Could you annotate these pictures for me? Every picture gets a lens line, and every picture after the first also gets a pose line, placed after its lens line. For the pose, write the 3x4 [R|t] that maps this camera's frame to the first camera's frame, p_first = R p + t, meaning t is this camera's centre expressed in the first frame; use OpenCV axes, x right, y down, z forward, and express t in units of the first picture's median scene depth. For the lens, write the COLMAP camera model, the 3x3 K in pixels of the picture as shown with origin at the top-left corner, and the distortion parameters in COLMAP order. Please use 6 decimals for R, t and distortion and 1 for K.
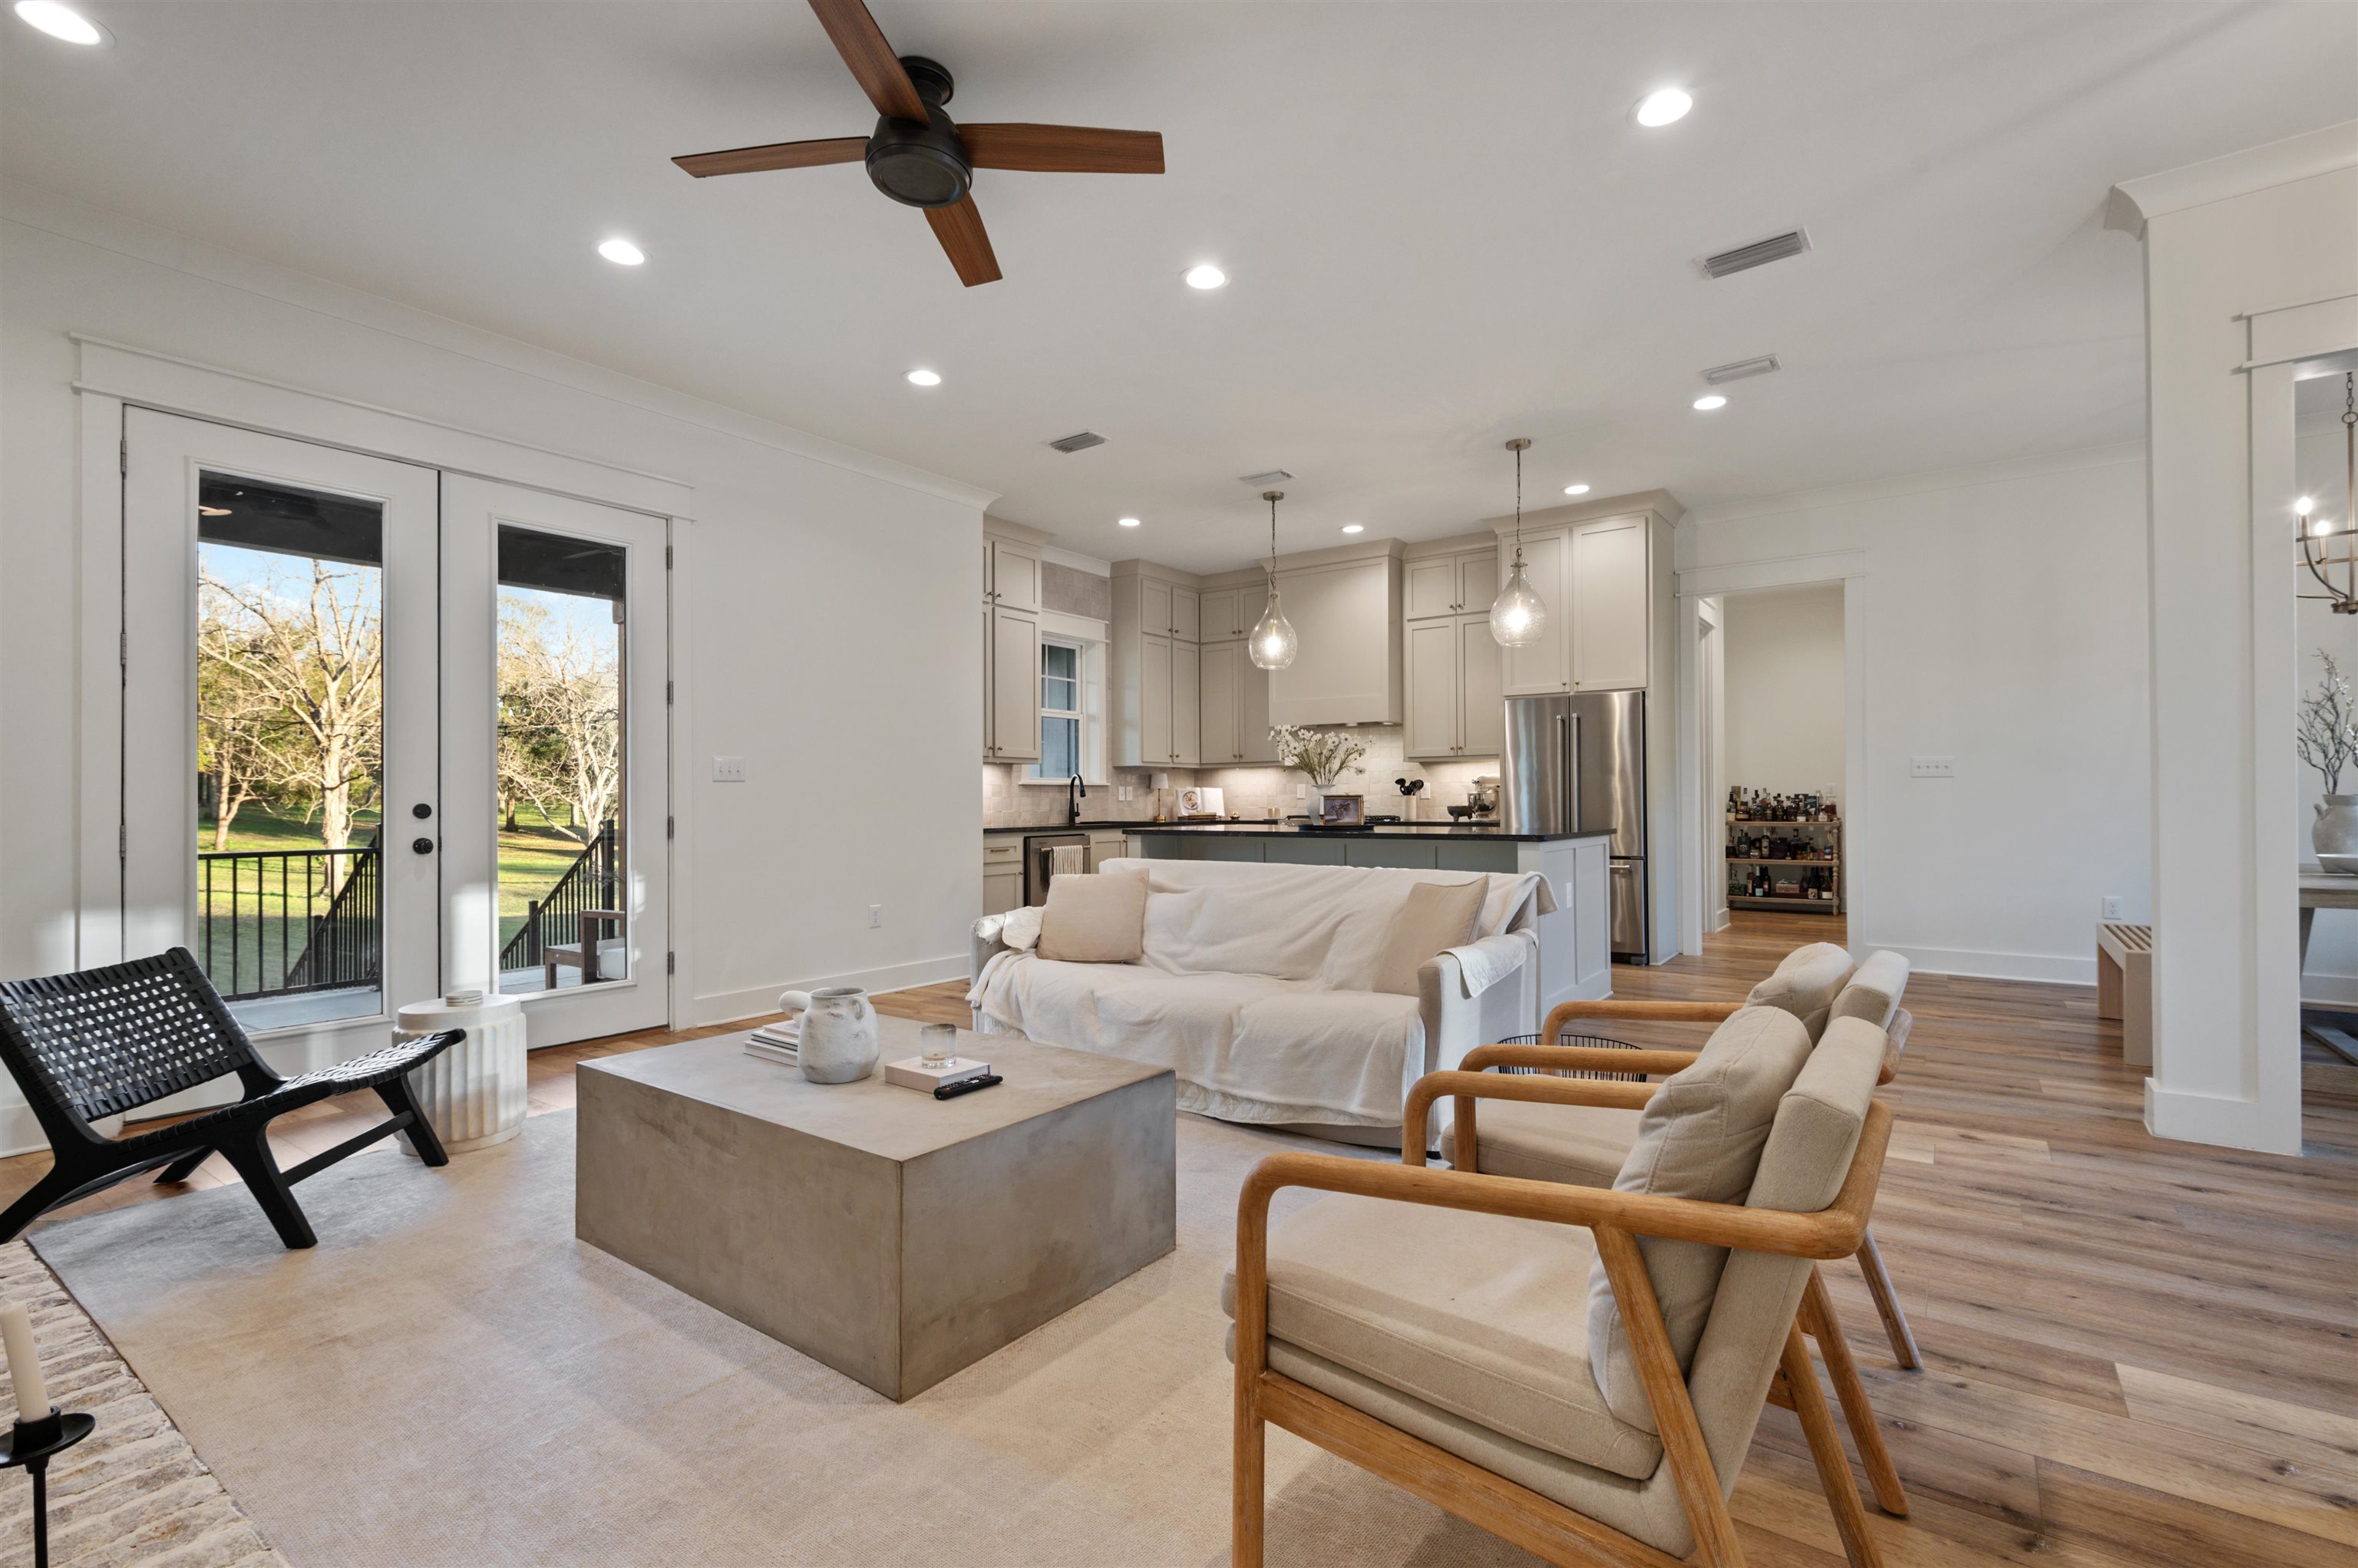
lens RADIAL K [[1081.9, 0, 1187.5], [0, 1081.9, 812.4], [0, 0, 1]] dist [-0.001314, -0.000045]
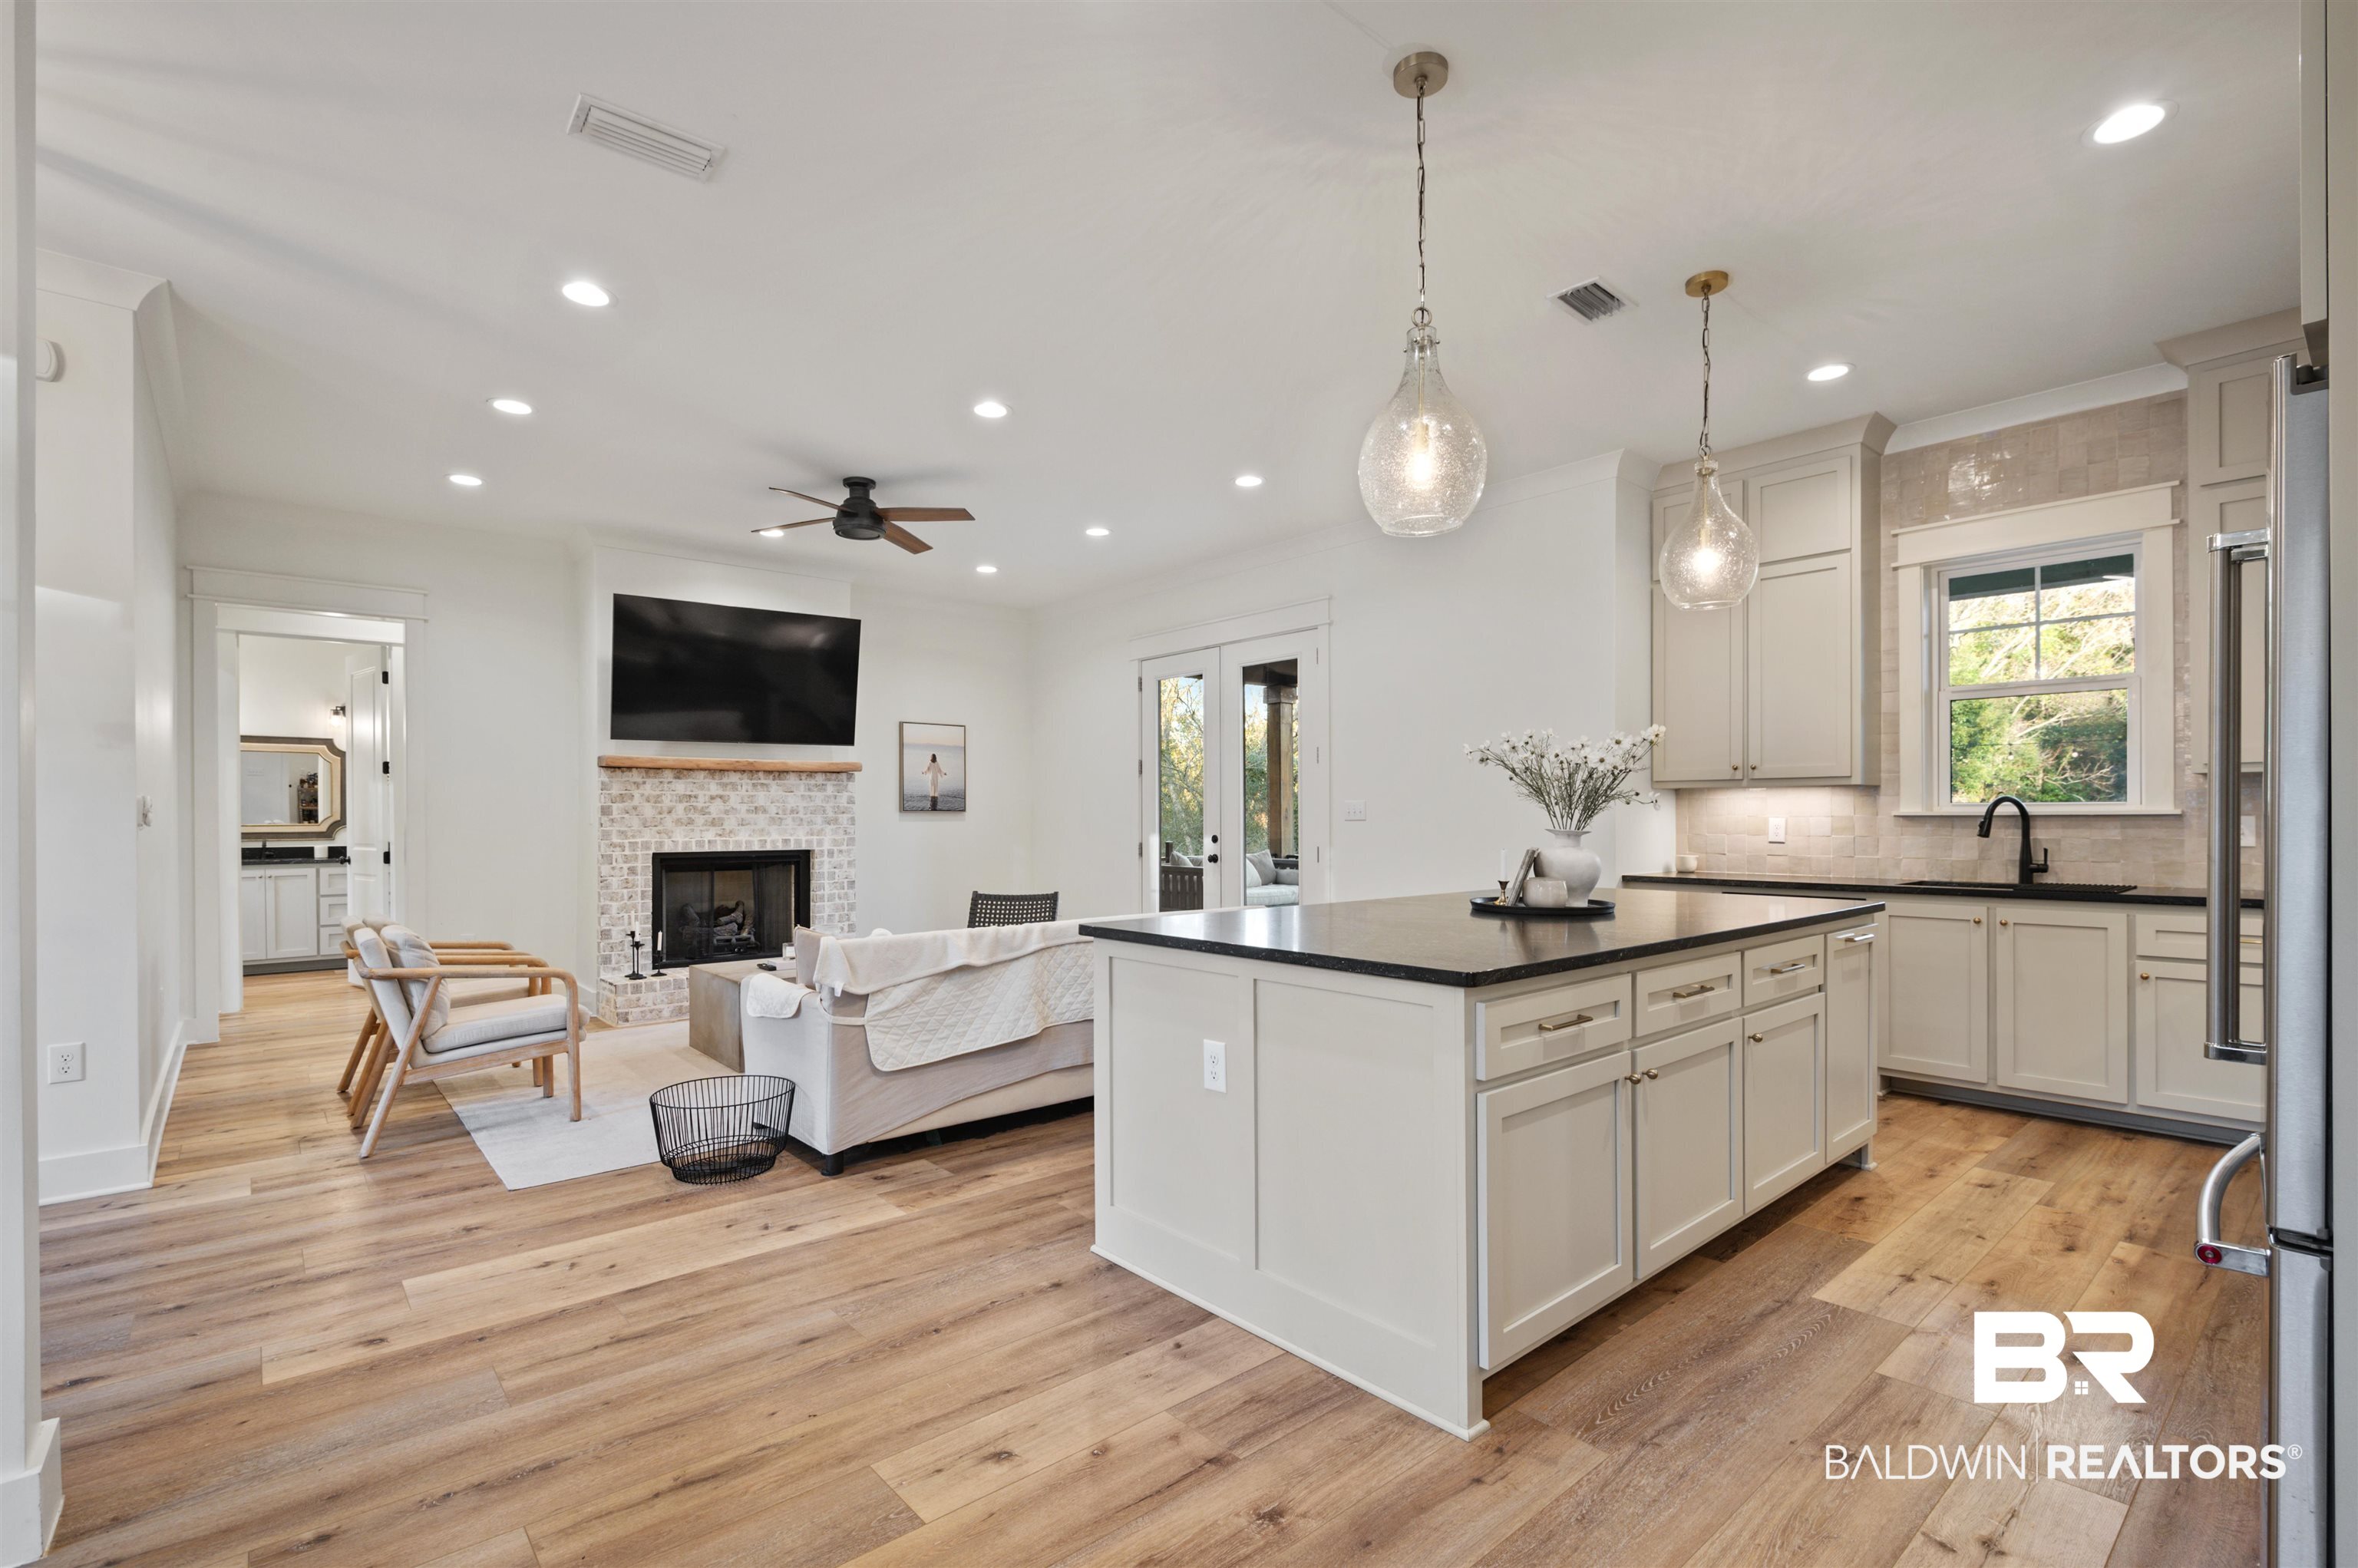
lens RADIAL K [[1092.0, 0, 1183.1], [0, 1092.0, 821.2], [0, 0, 1]] dist [-0.002199, -0.001086]
pose [[-0.240324, 0.011091, -0.970629, 0.893585], [-0.004293, 0.999913, 0.012489, -0.044433], [0.970683, 0.007168, -0.240255, 1.170210]]
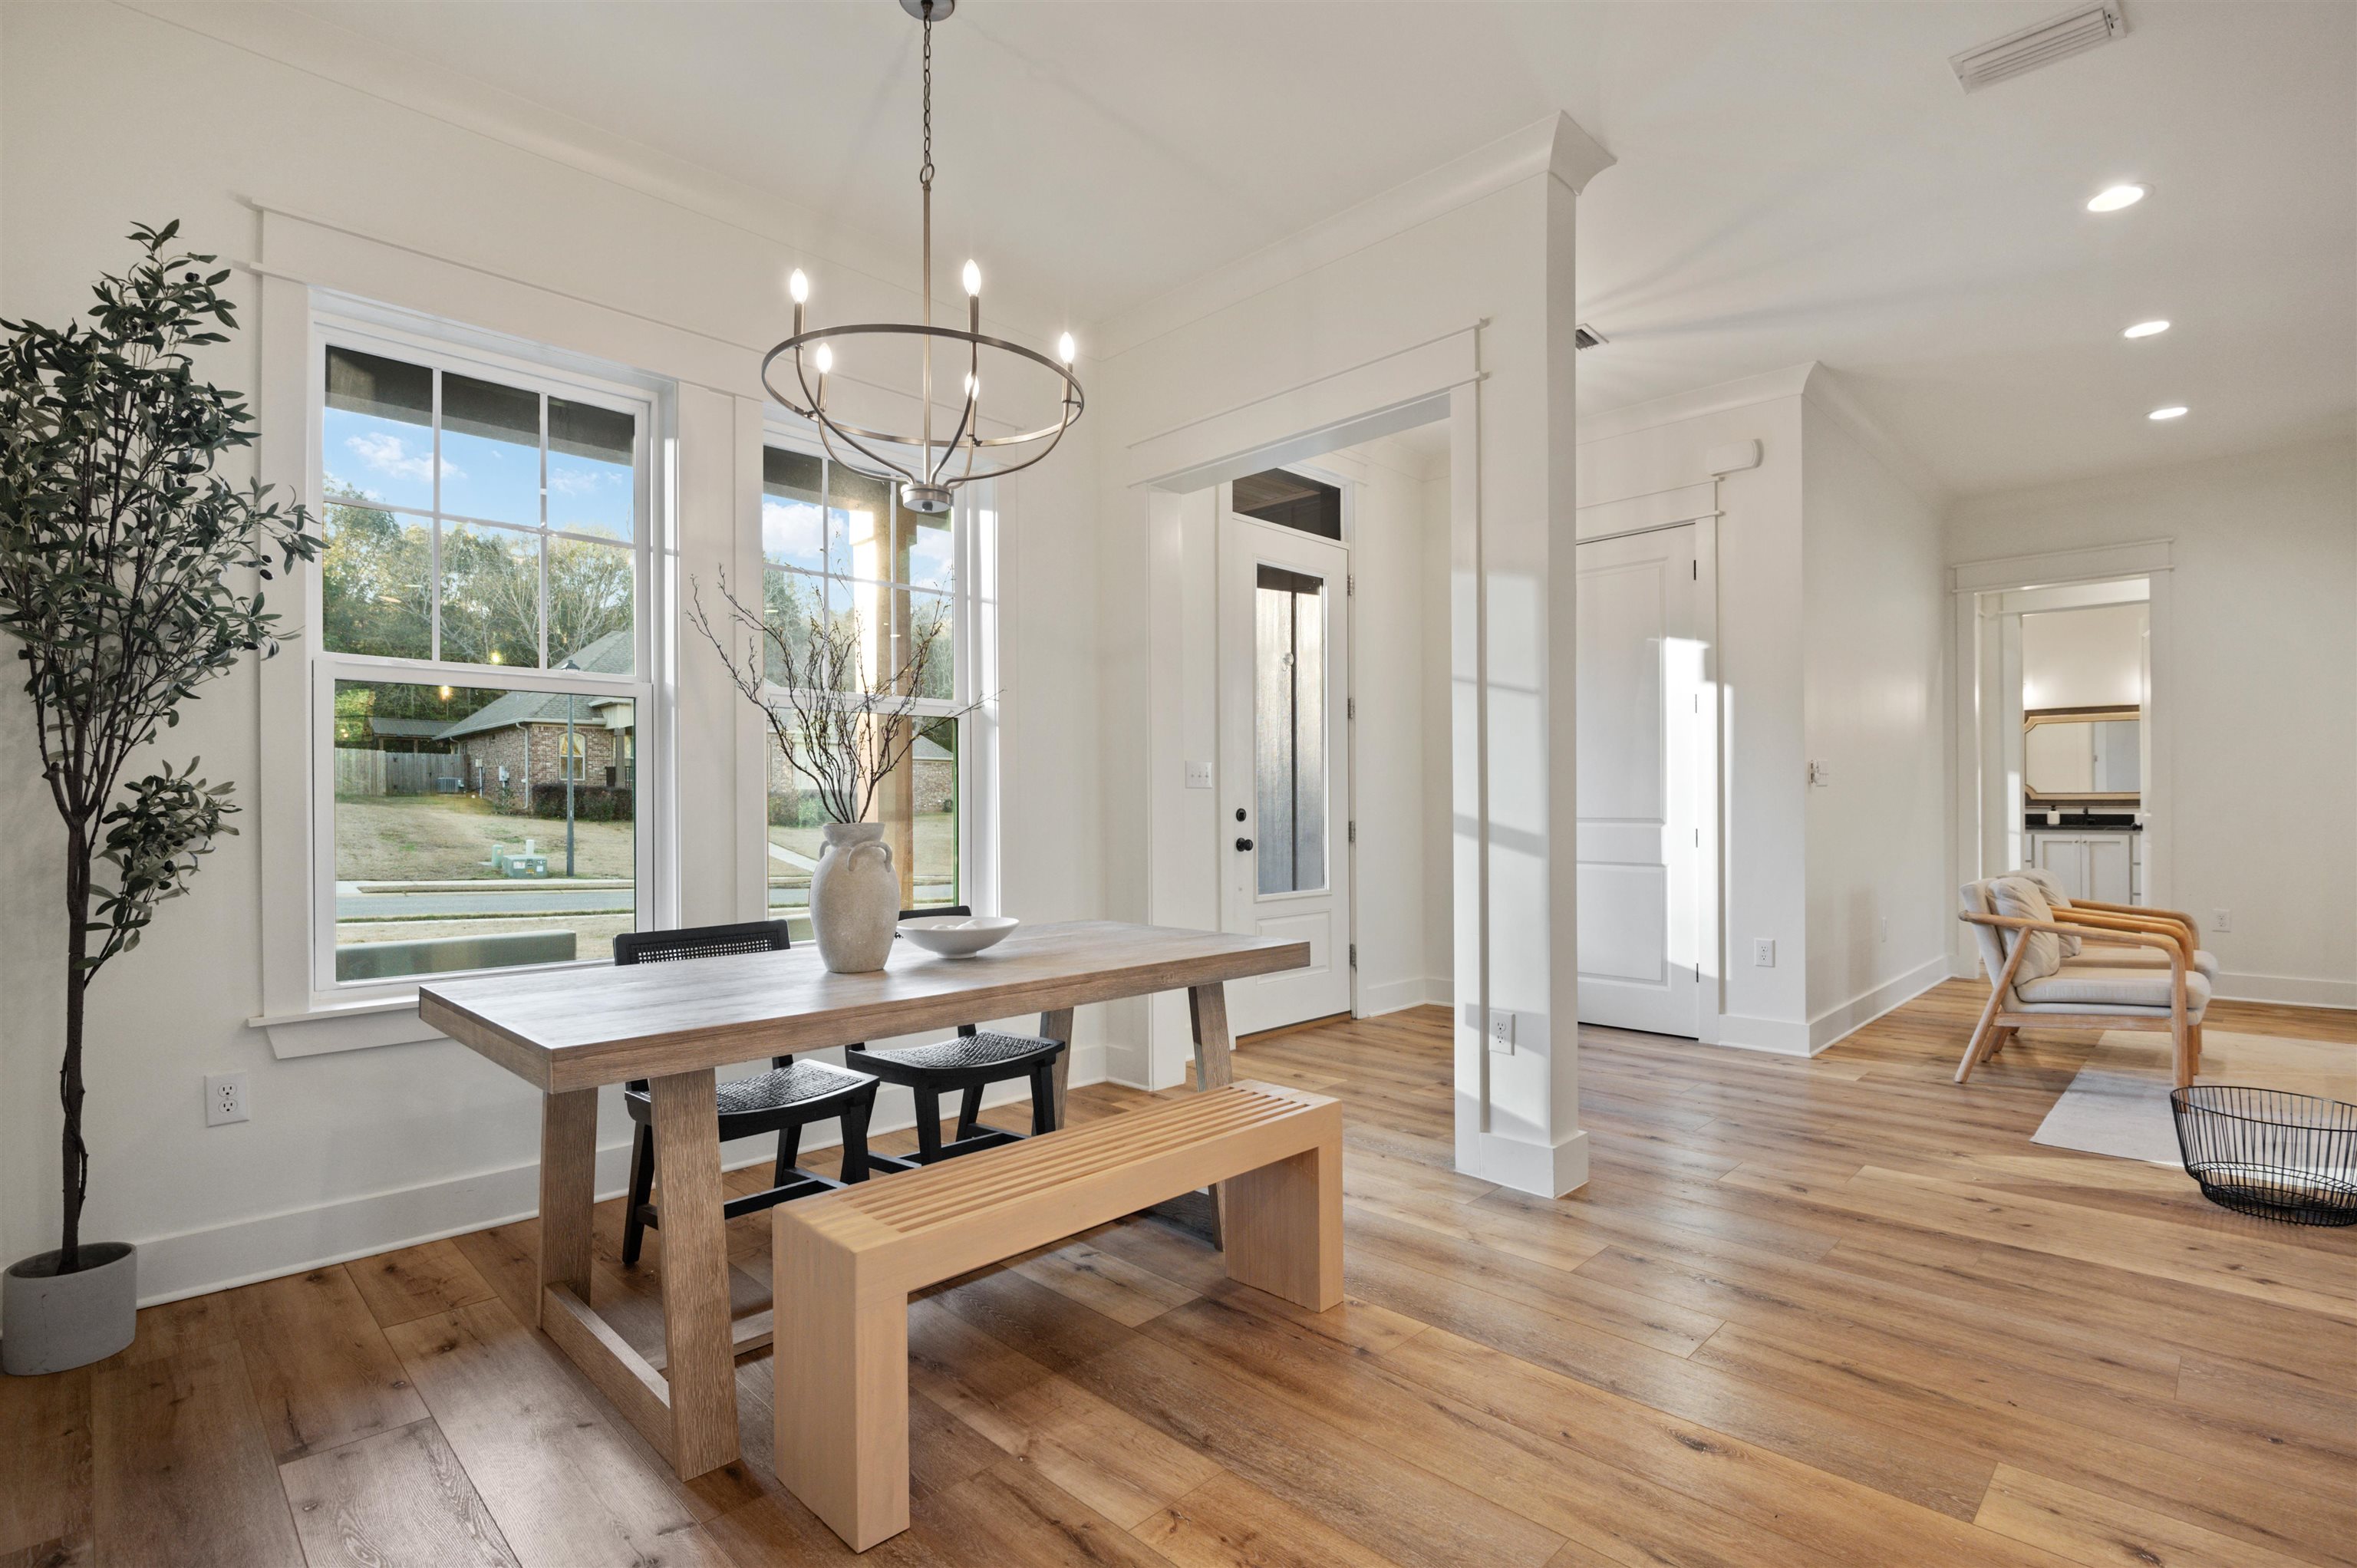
lens RADIAL K [[1091.5, 0, 1182.6], [0, 1091.5, 821.2], [0, 0, 1]] dist [-0.002199, -0.001086]
pose [[-0.986124, 0.007141, 0.165857, 0.740321], [0.011618, 0.999593, 0.026040, -0.027319], [-0.165604, 0.027605, -0.985806, 1.358998]]
